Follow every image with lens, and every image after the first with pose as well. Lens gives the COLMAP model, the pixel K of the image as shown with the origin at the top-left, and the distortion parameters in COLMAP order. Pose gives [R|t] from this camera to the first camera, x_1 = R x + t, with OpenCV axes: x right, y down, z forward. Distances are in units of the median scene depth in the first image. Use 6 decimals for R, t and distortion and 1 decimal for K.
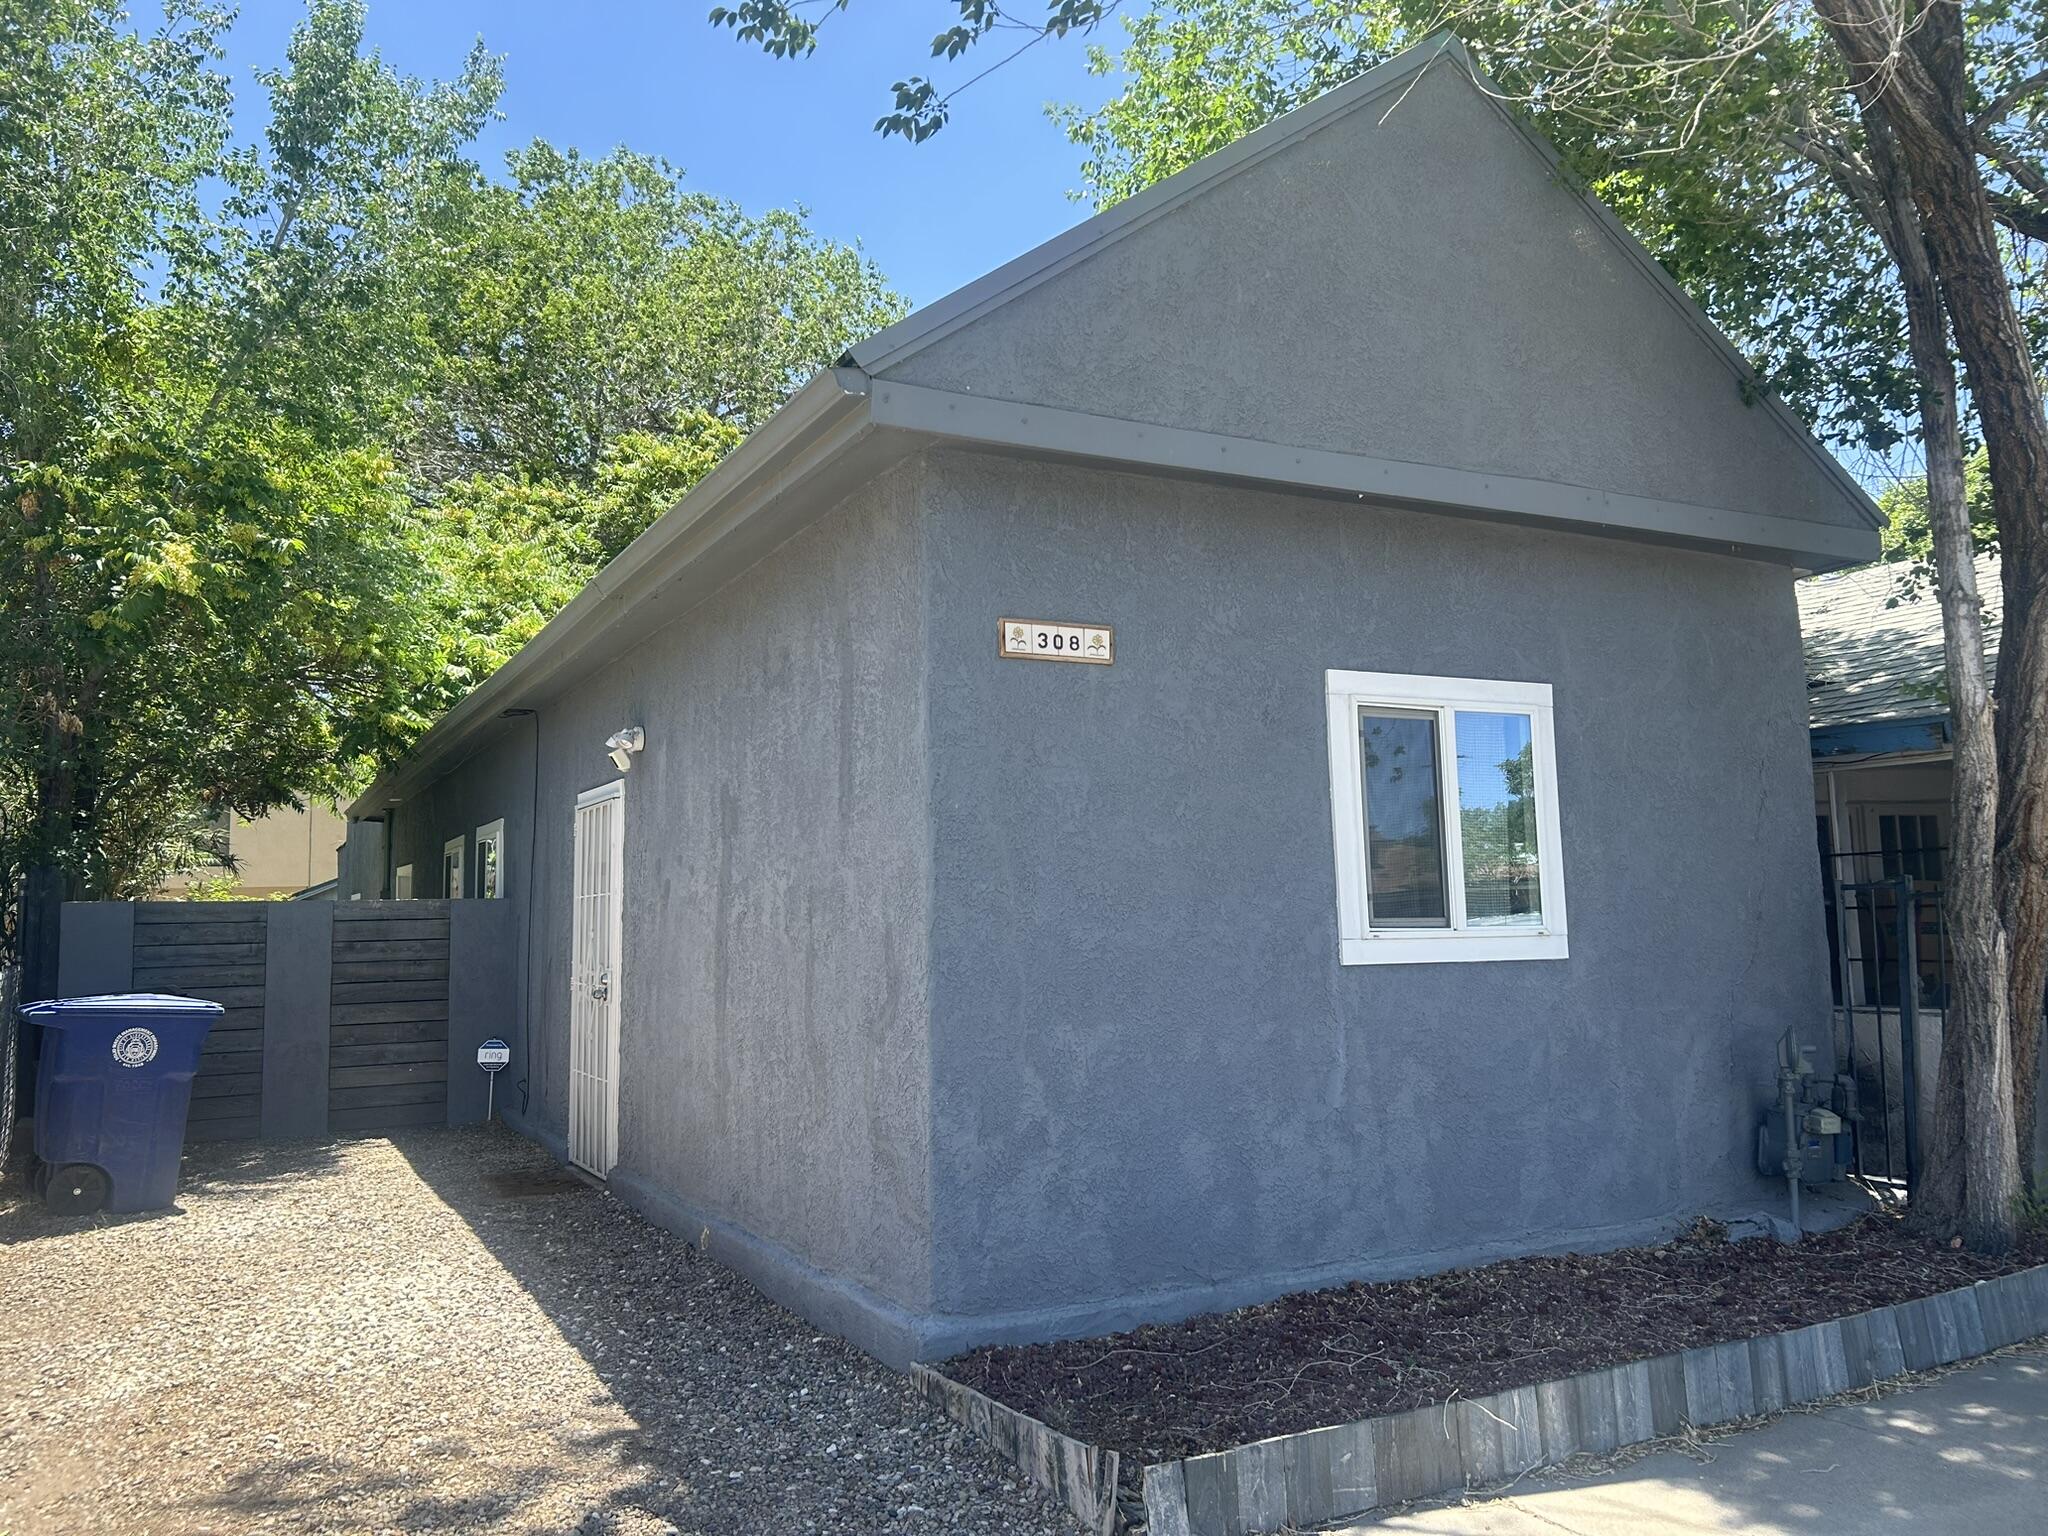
lens RADIAL K [[1555.8, 0, 1022.8], [0, 1555.8, 775.7], [0, 0, 1]] dist [0.010785, 0.005560]
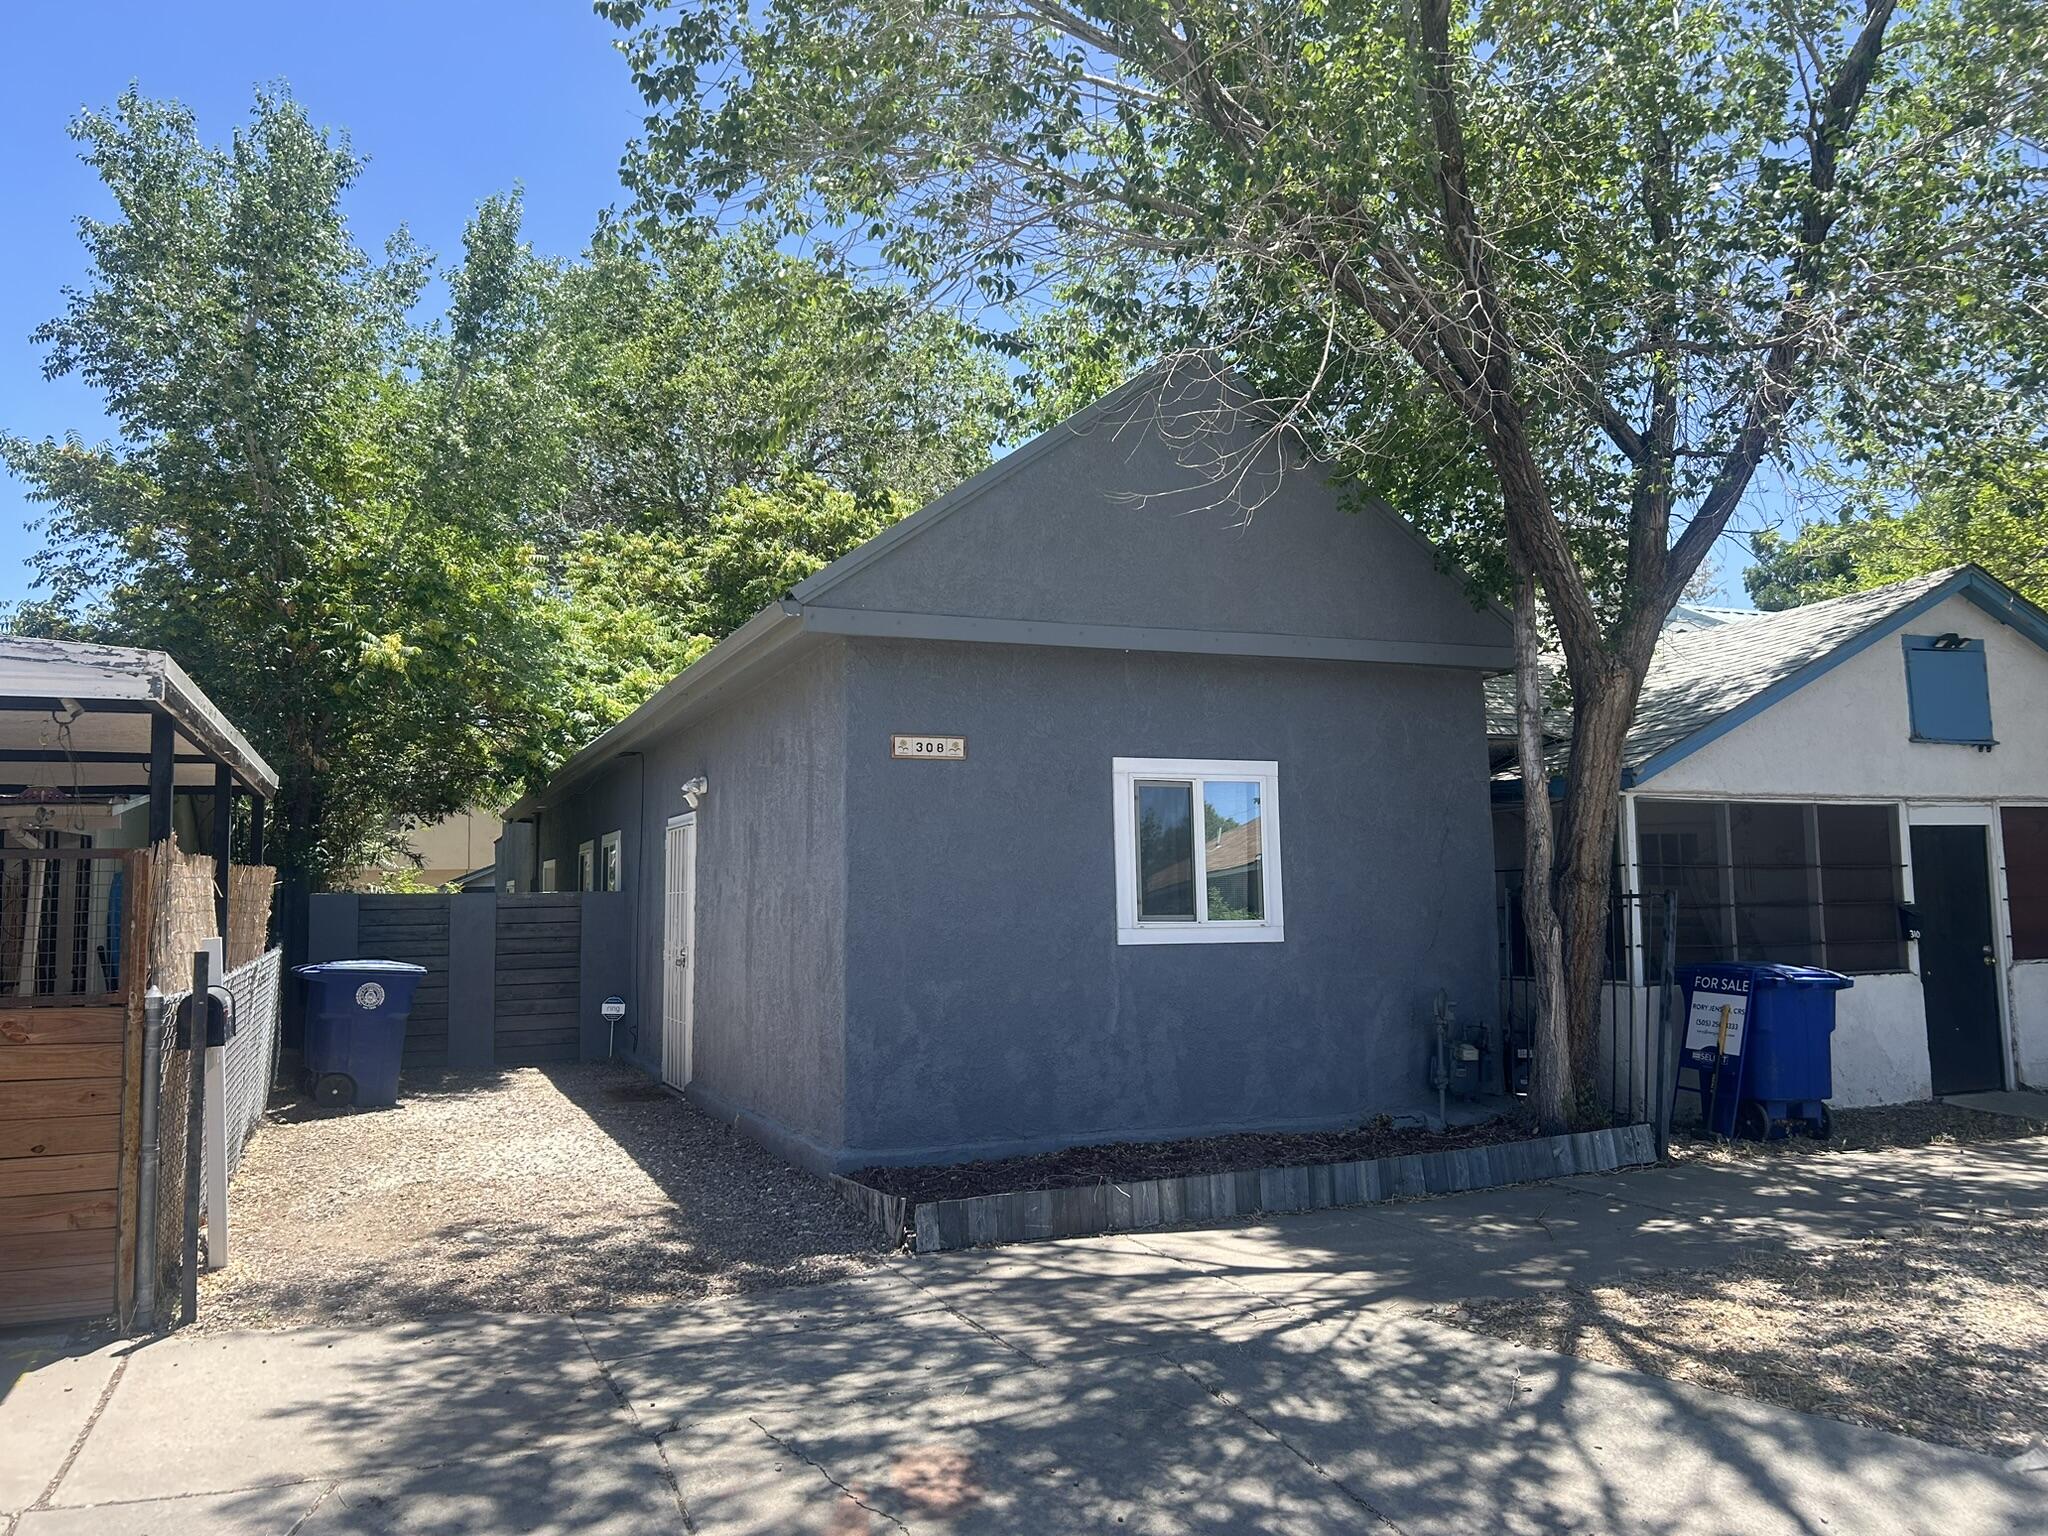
lens RADIAL K [[1555.8, 0, 1024.4], [0, 1555.8, 760.9], [0, 0, 1]] dist [0.010785, 0.005560]
pose [[0.996511, -0.002902, -0.083408, 0.228816], [0.003177, 0.999990, 0.003161, -0.067595], [0.083398, -0.003415, 0.996510, -0.555513]]
